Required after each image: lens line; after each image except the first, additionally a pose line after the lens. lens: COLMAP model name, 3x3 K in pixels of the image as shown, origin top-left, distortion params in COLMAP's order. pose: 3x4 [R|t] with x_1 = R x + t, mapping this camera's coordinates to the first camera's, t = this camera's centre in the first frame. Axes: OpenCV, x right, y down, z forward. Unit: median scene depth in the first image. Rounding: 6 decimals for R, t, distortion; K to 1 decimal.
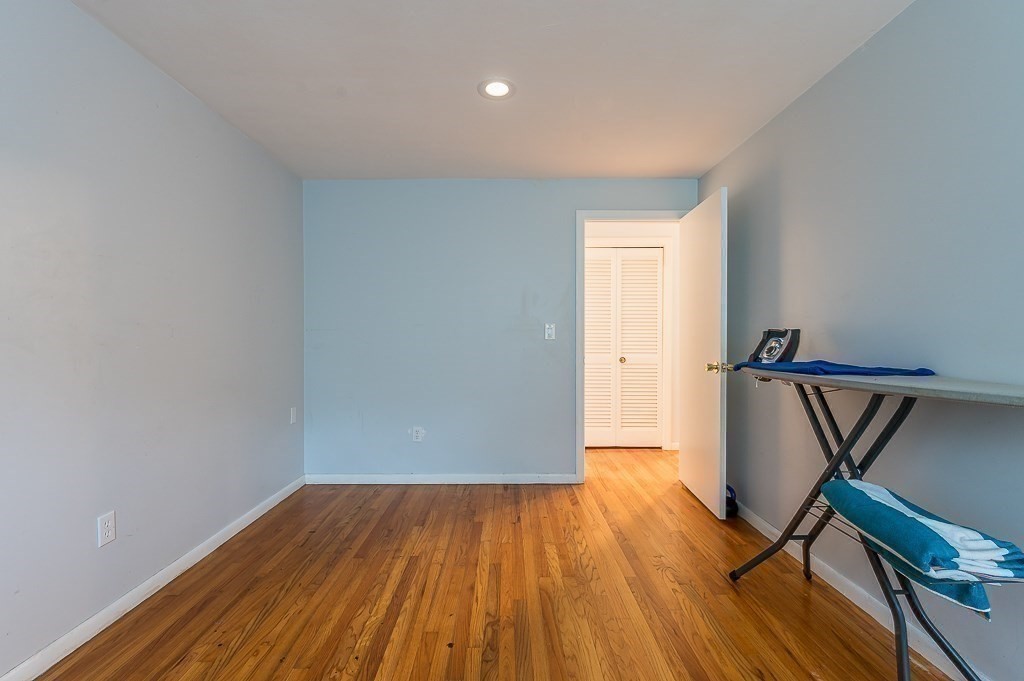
lens RADIAL K [[467.1, 0, 512.0], [0, 467.1, 340.5], [0, 0, 1]] dist [-0.000691, 0.000002]
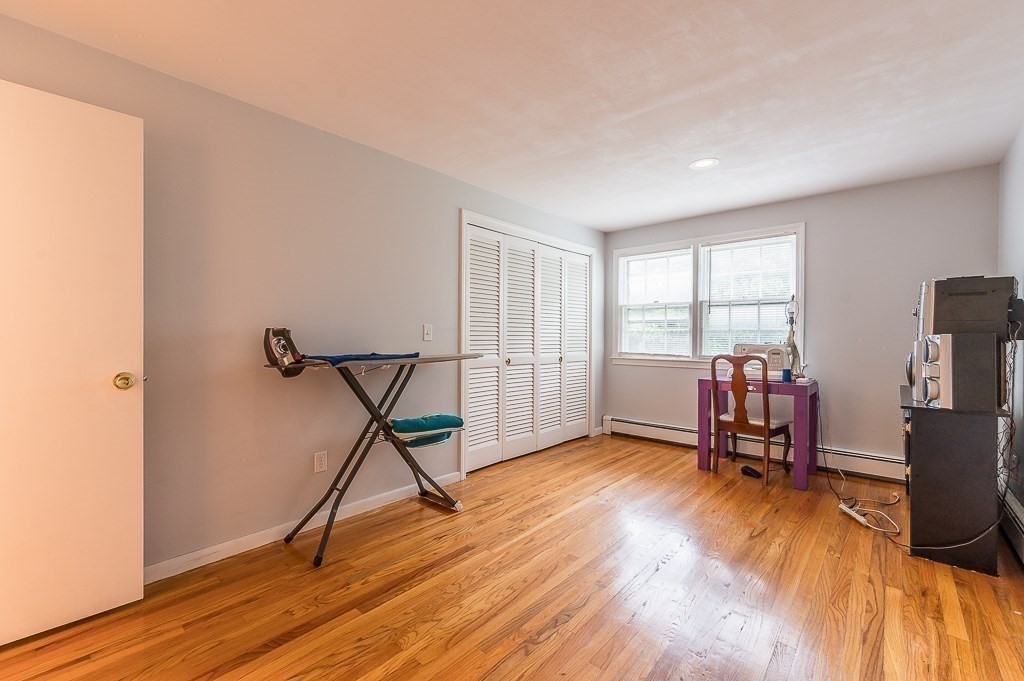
lens RADIAL K [[427.0, 0, 512.0], [0, 427.0, 340.5], [0, 0, 1]] dist [0.000880, 0.000160]
pose [[-0.745142, -0.009037, 0.666845, -0.585852], [0.002199, 0.999869, 0.016008, -0.010575], [-0.666902, 0.013394, -0.745025, 1.690585]]
